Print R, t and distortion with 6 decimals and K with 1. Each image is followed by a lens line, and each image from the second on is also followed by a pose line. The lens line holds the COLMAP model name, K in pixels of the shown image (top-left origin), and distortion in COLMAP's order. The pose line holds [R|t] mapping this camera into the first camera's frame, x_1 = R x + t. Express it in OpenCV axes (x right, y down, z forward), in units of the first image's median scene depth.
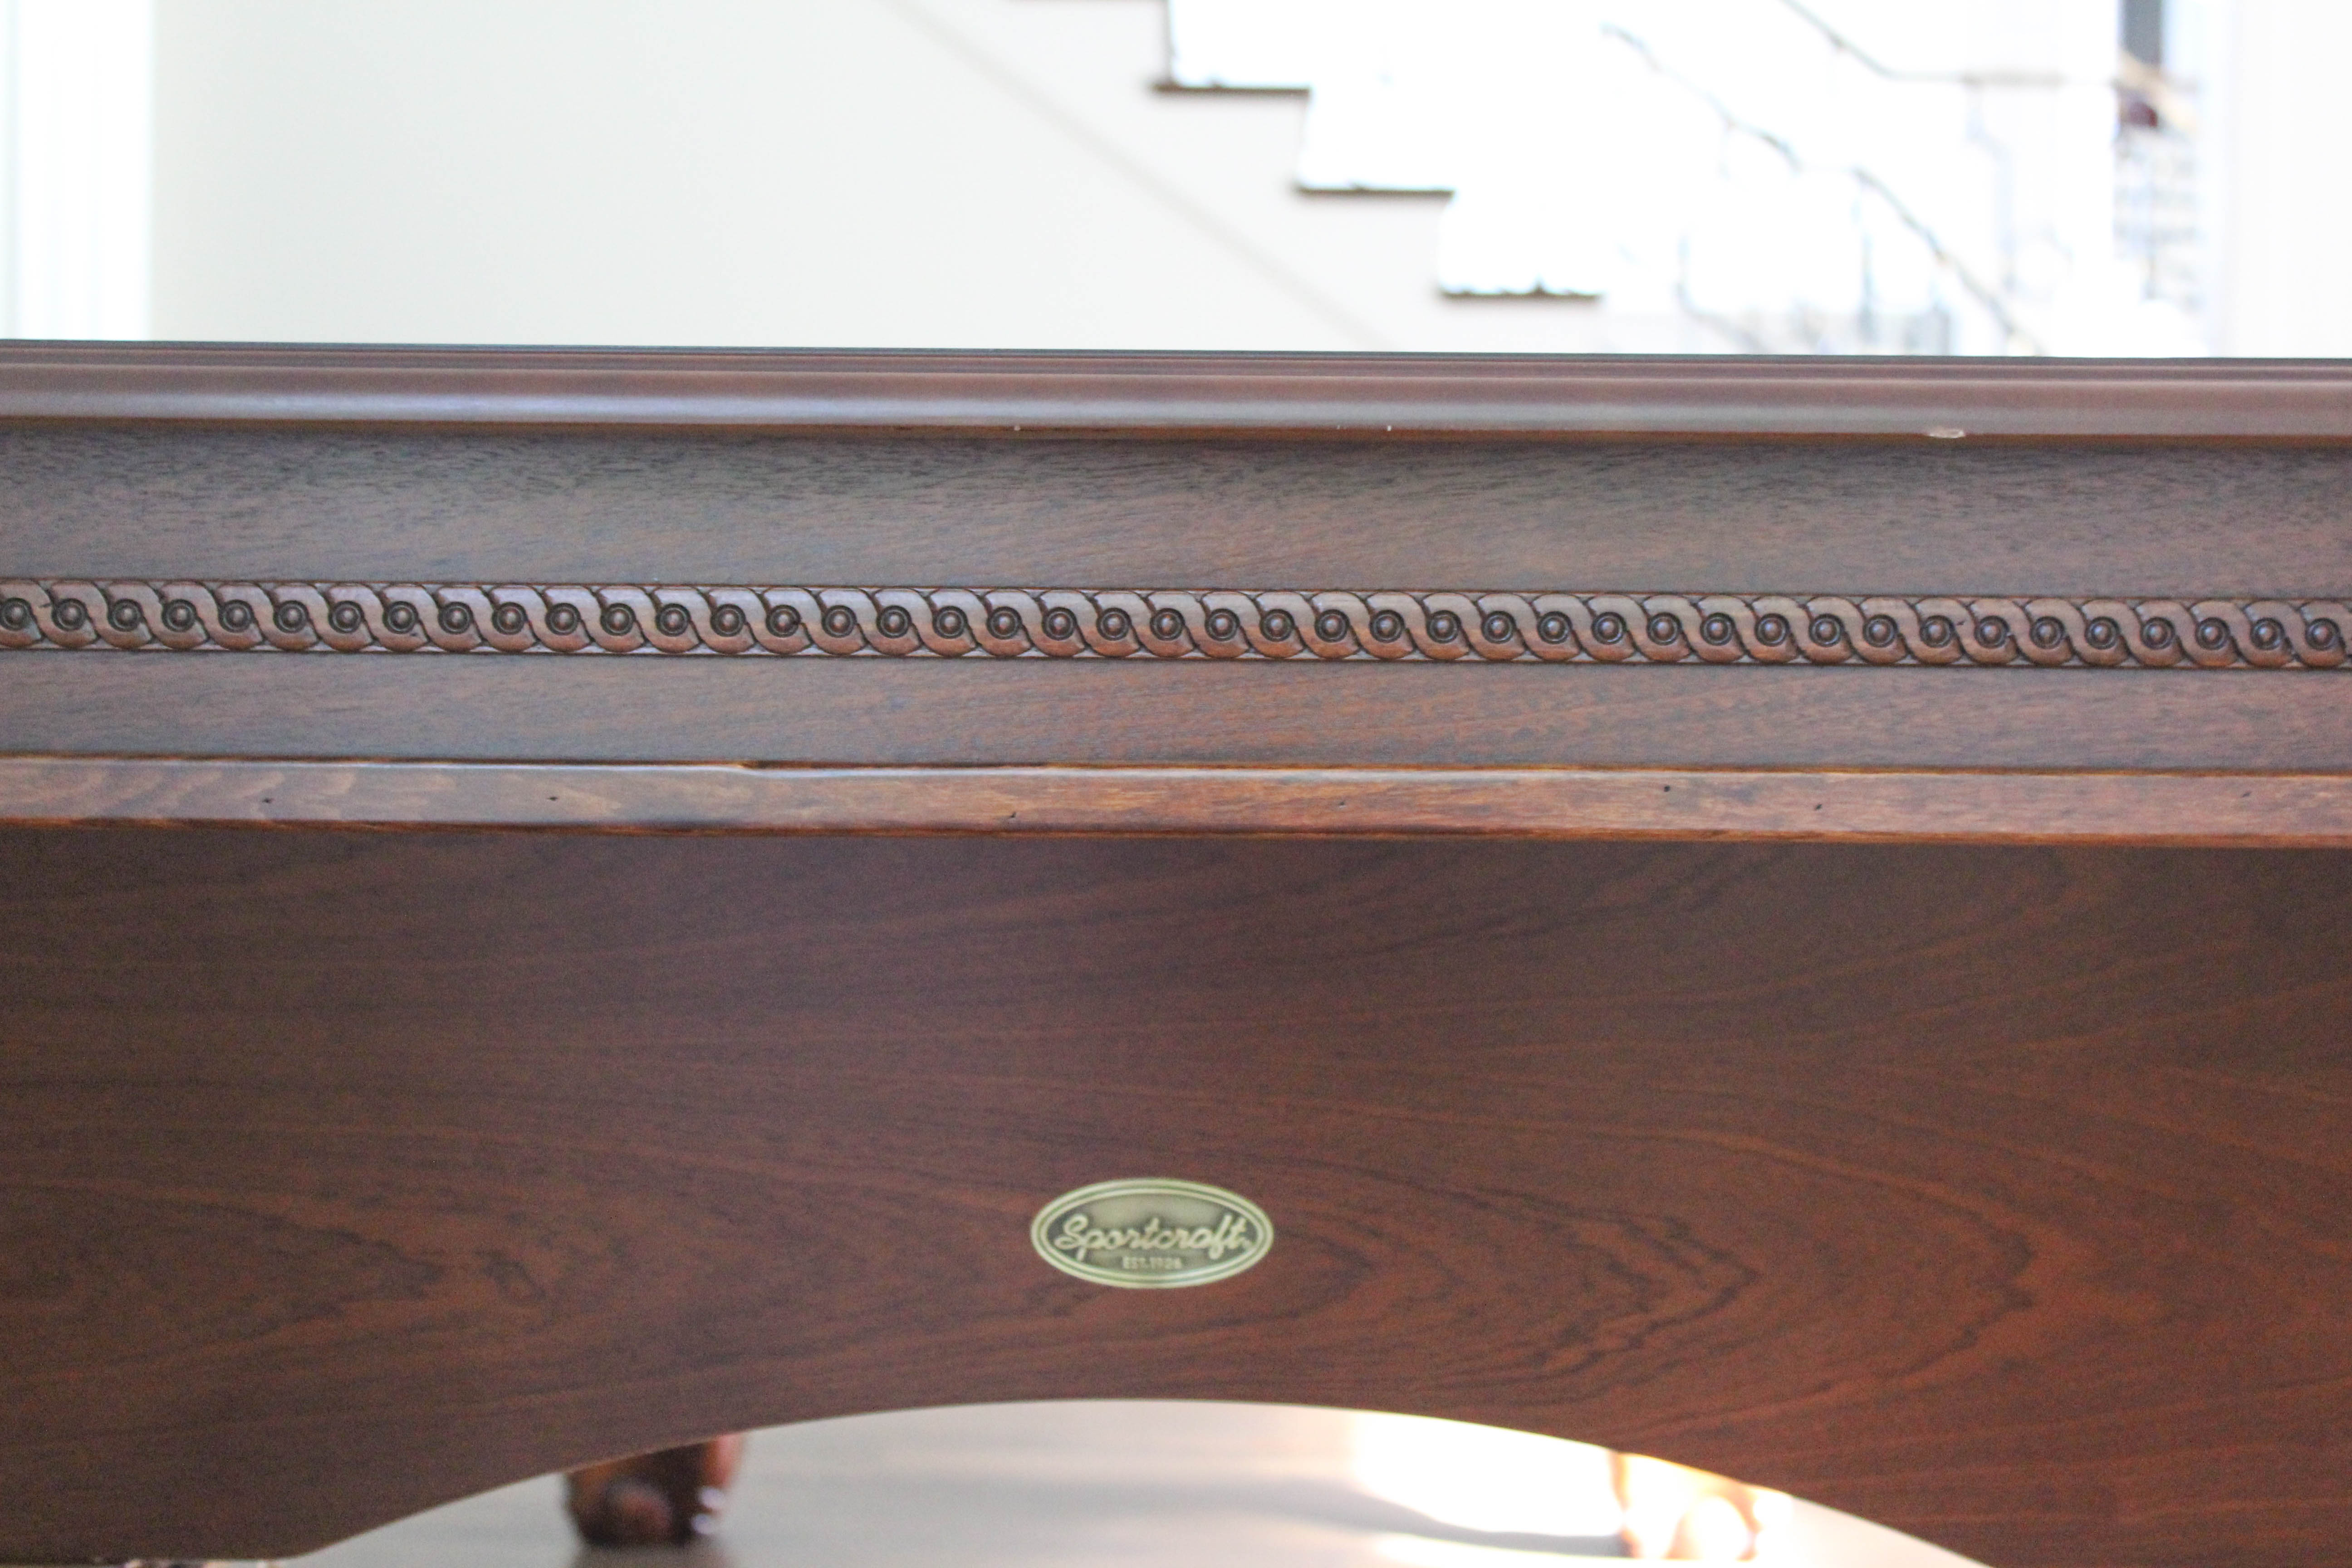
lens RADIAL K [[4871.2, 0, 1176.0], [0, 4871.2, 784.0], [0, 0, 1]] dist [-0.177911, 0.243556]
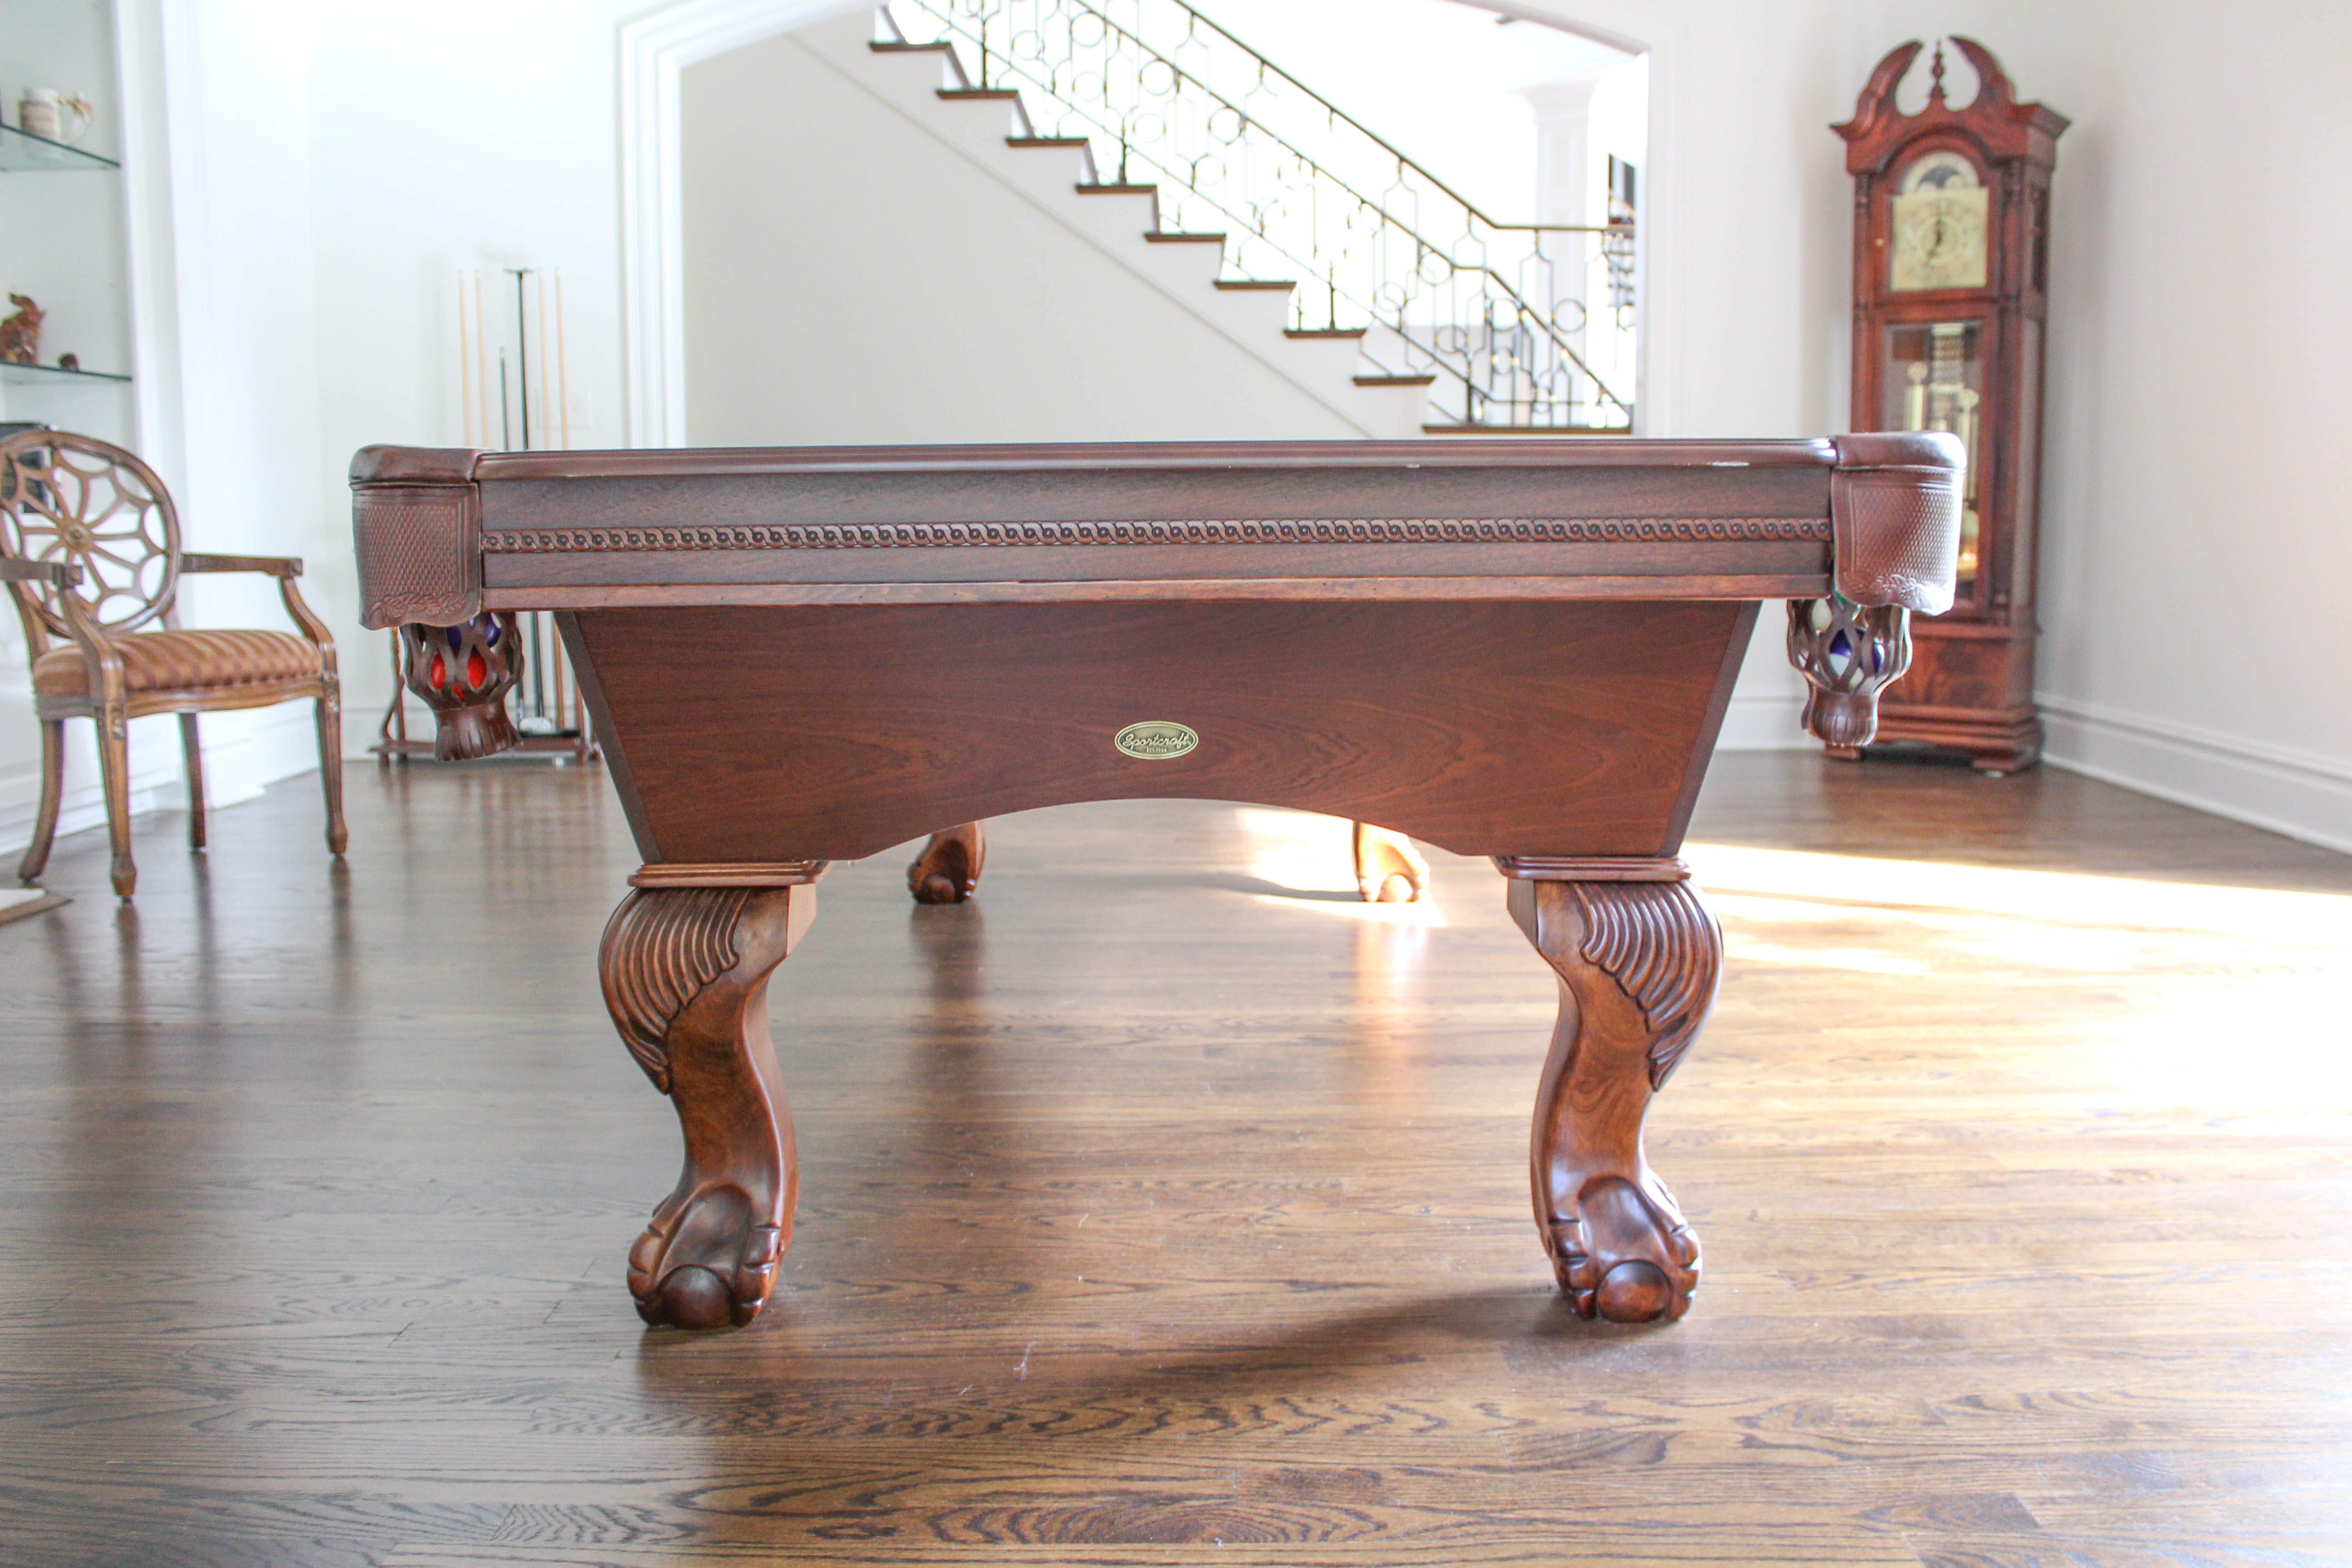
lens RADIAL K [[1930.2, 0, 1176.0], [0, 1930.2, 784.0], [0, 0, 1]] dist [-0.160998, 0.113041]
pose [[0.999817, -0.018555, 0.004643, 0.000797], [0.017949, 0.994048, 0.107452, -0.003906], [-0.006609, -0.107349, 0.994199, -0.134759]]
